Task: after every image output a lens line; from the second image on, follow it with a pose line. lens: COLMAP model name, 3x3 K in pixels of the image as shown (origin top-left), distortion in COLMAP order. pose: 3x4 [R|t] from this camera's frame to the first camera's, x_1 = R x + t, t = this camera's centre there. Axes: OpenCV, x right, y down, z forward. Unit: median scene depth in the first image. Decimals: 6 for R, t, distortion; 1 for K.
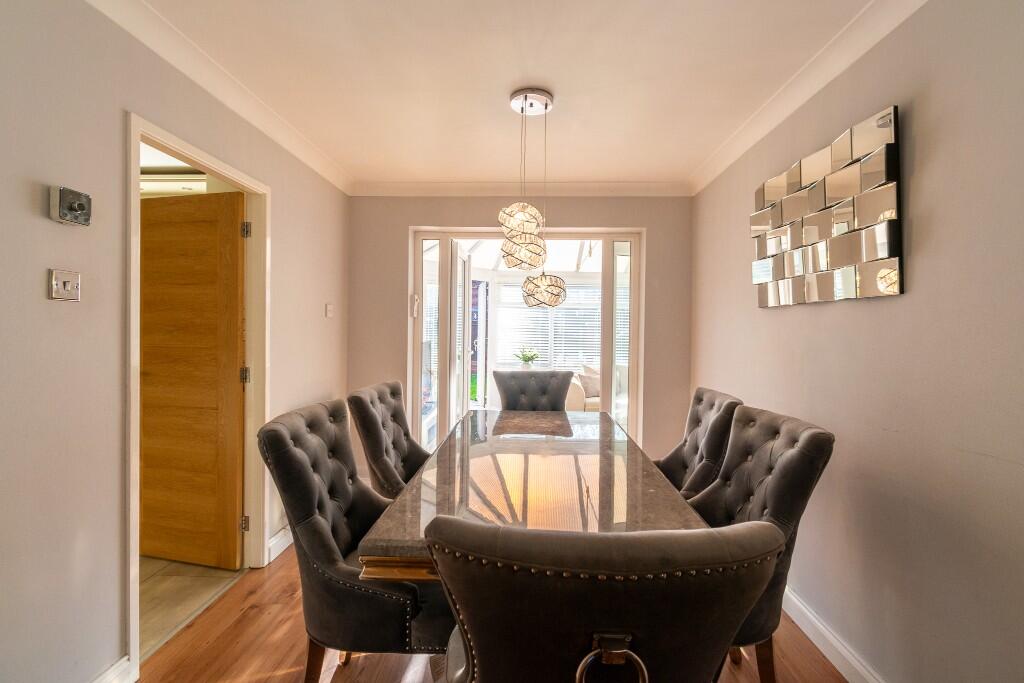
lens RADIAL K [[453.7, 0, 520.7], [0, 453.7, 335.4], [0, 0, 1]] dist [0.004673, -0.000049]
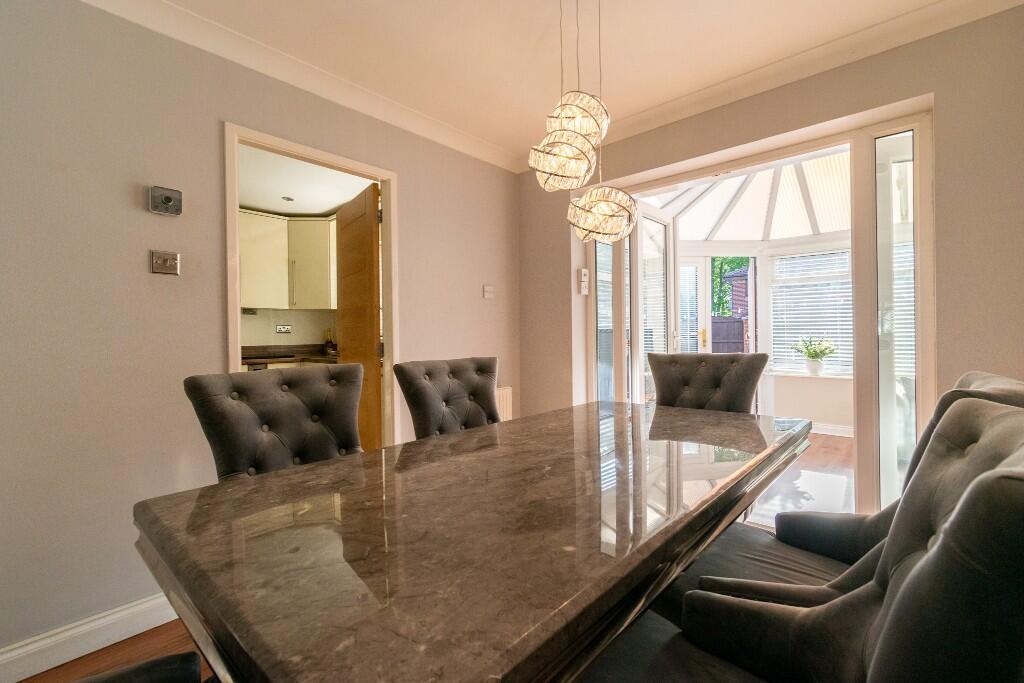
lens RADIAL K [[453.7, 0, 511.2], [0, 453.7, 338.0], [0, 0, 1]] dist [0.004673, -0.000049]
pose [[0.766992, -0.019590, -0.641358, 0.253814], [0.016521, 0.999805, -0.010782, 0.058906], [0.641444, -0.002326, 0.767166, 0.277592]]
